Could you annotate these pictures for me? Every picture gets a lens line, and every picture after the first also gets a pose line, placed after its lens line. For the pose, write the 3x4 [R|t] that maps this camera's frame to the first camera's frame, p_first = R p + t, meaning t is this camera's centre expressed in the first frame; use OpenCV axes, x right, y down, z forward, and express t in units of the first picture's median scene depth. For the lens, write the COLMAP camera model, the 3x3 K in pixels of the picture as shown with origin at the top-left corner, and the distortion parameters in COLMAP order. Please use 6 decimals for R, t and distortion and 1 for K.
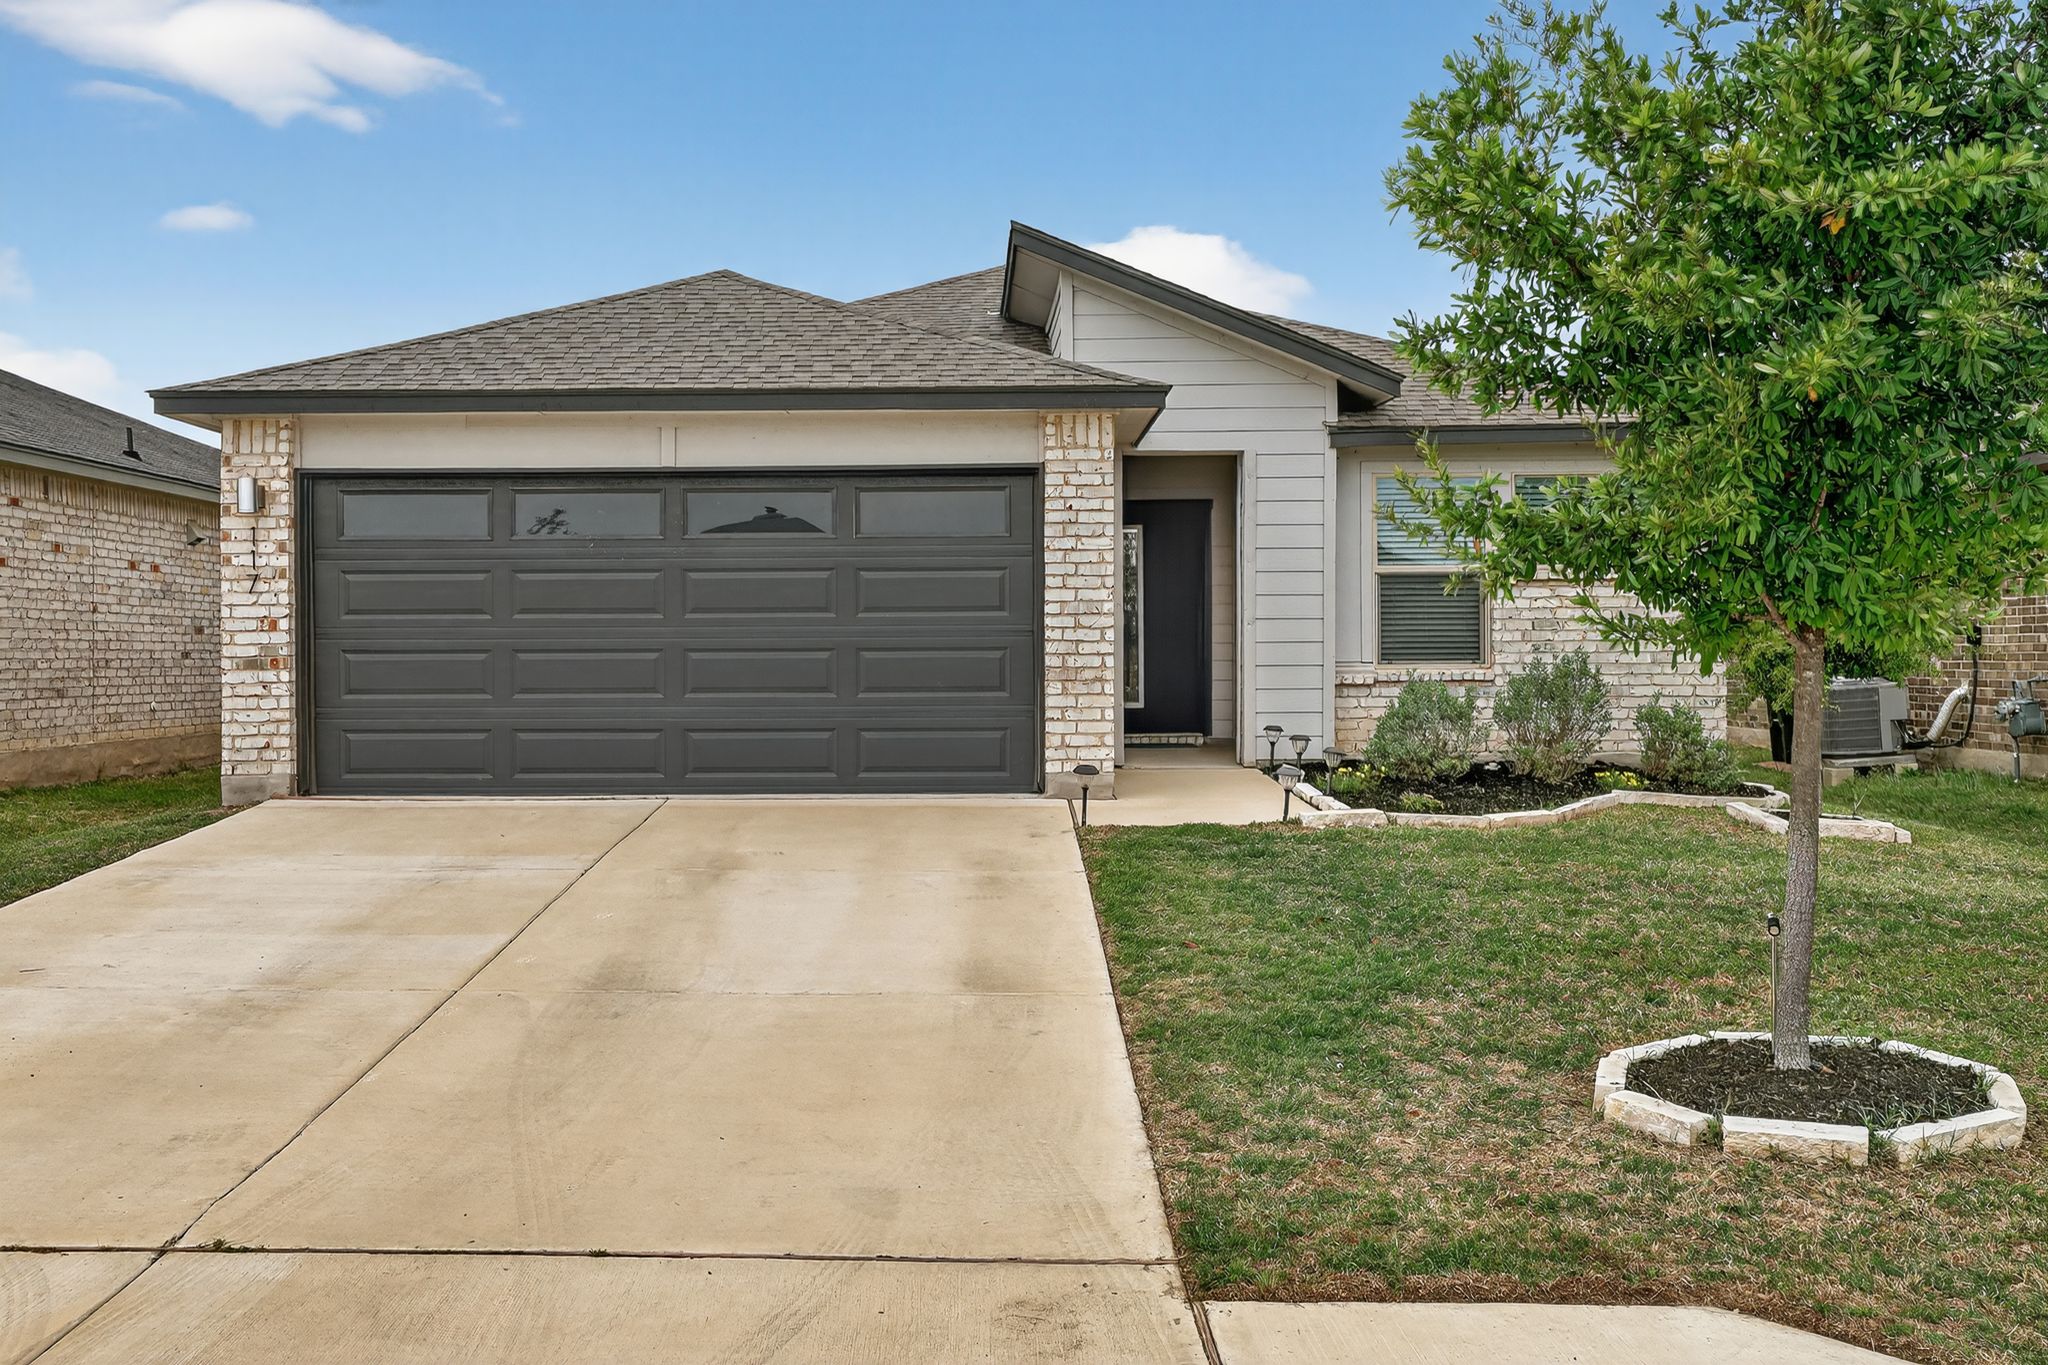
lens RADIAL K [[1057.4, 0, 984.8], [0, 1057.4, 670.6], [0, 0, 1]] dist [-0.002601, -0.000133]
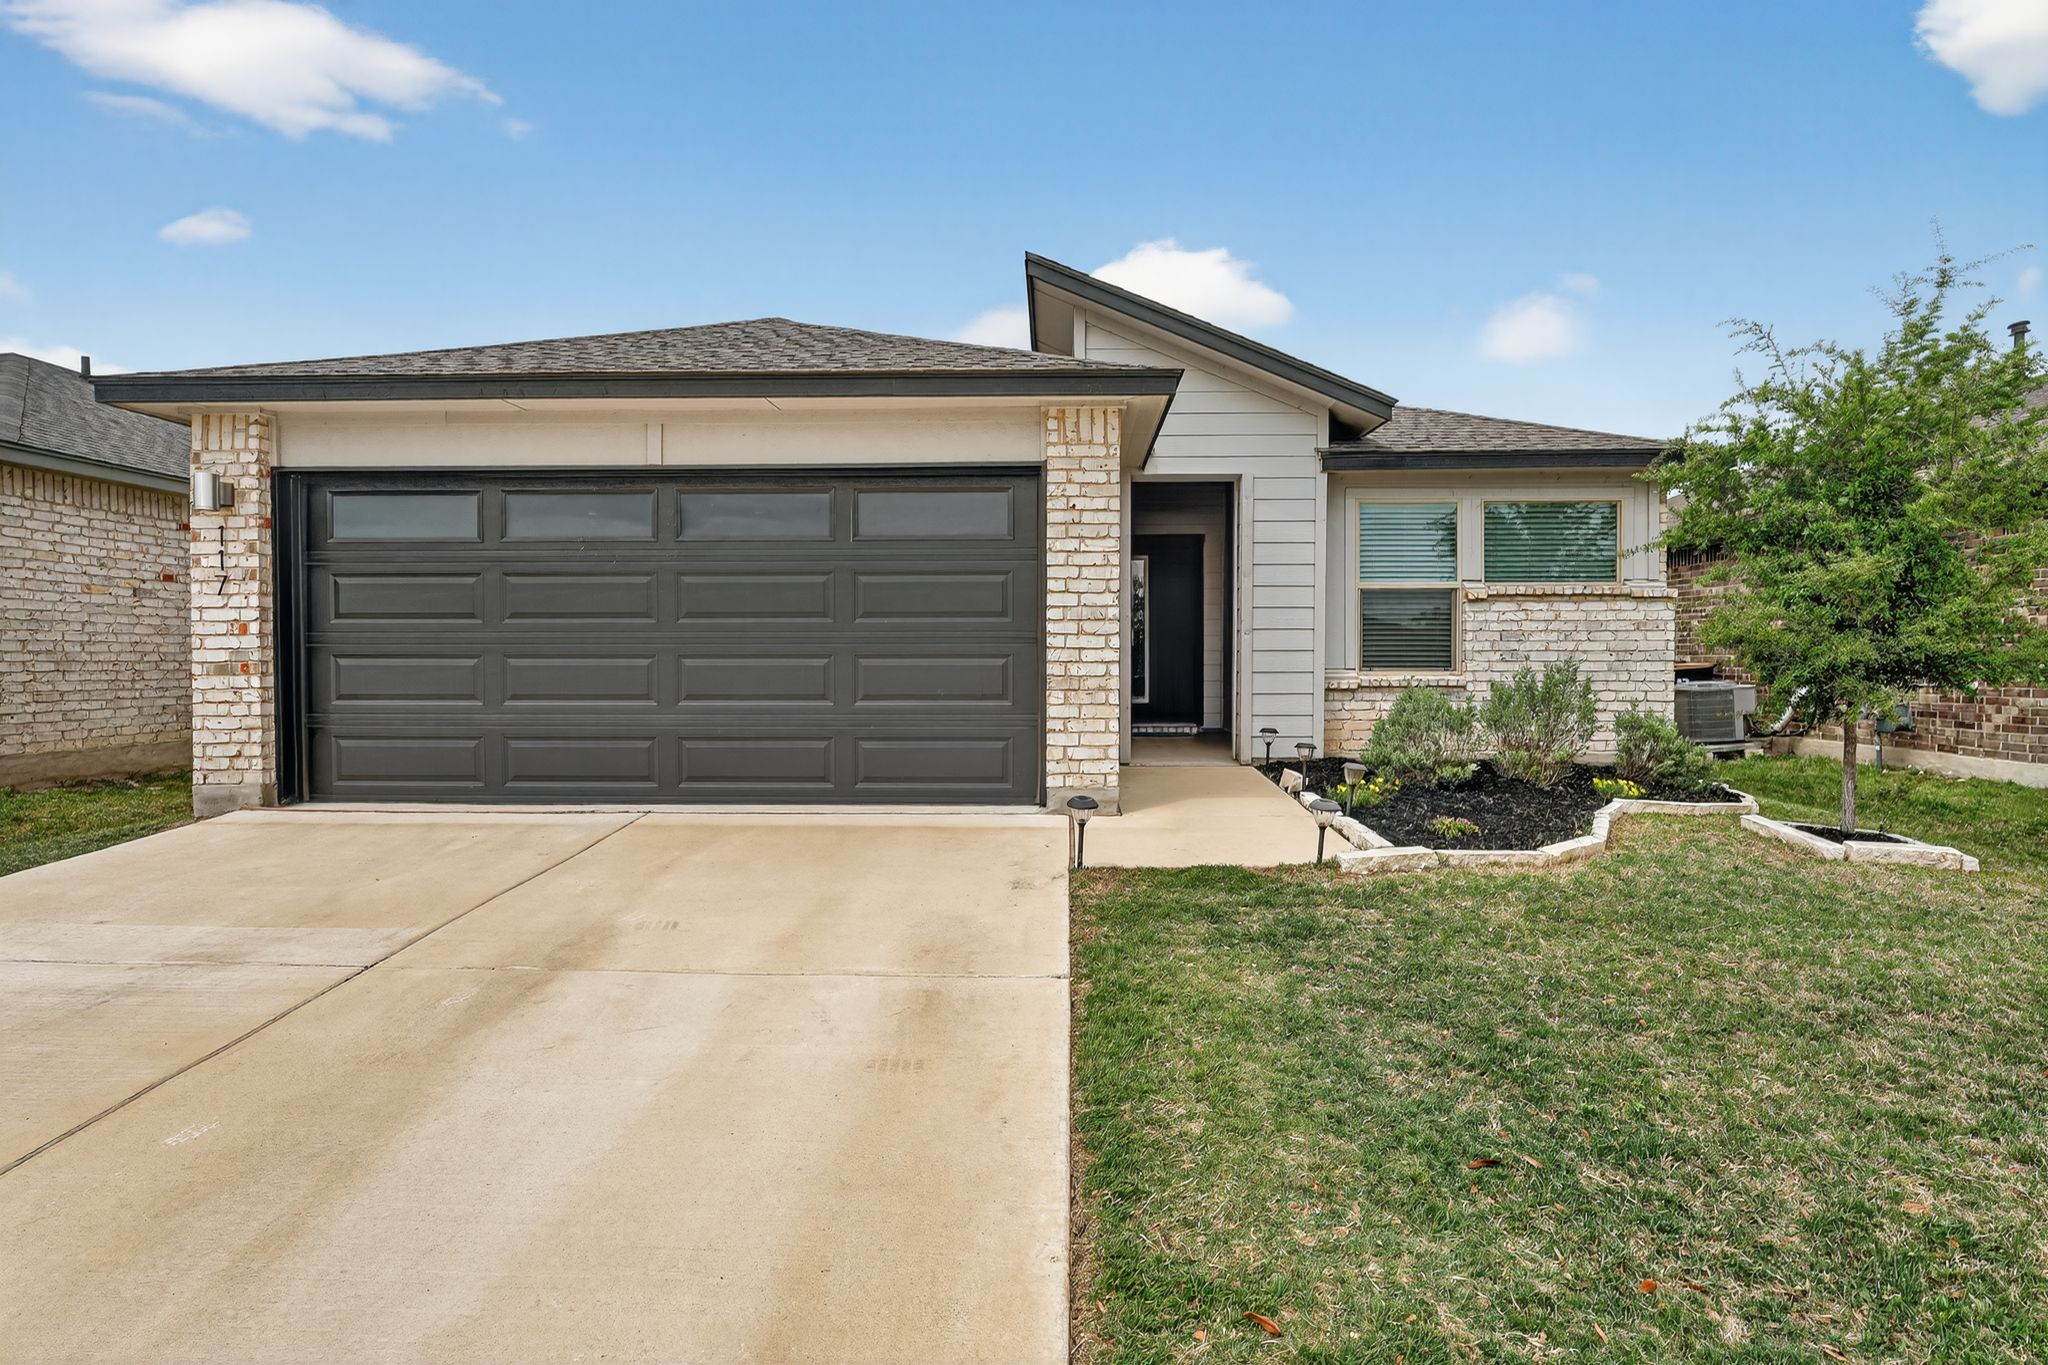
lens RADIAL K [[835.3, 0, 1025.6], [0, 835.3, 670.8], [0, 0, 1]] dist [-0.017472, -0.000168]
pose [[0.999989, 0.003813, 0.002906, 0.035650], [-0.003808, 0.999991, -0.001749, -0.006105], [-0.002913, 0.001738, 0.999994, 0.249088]]
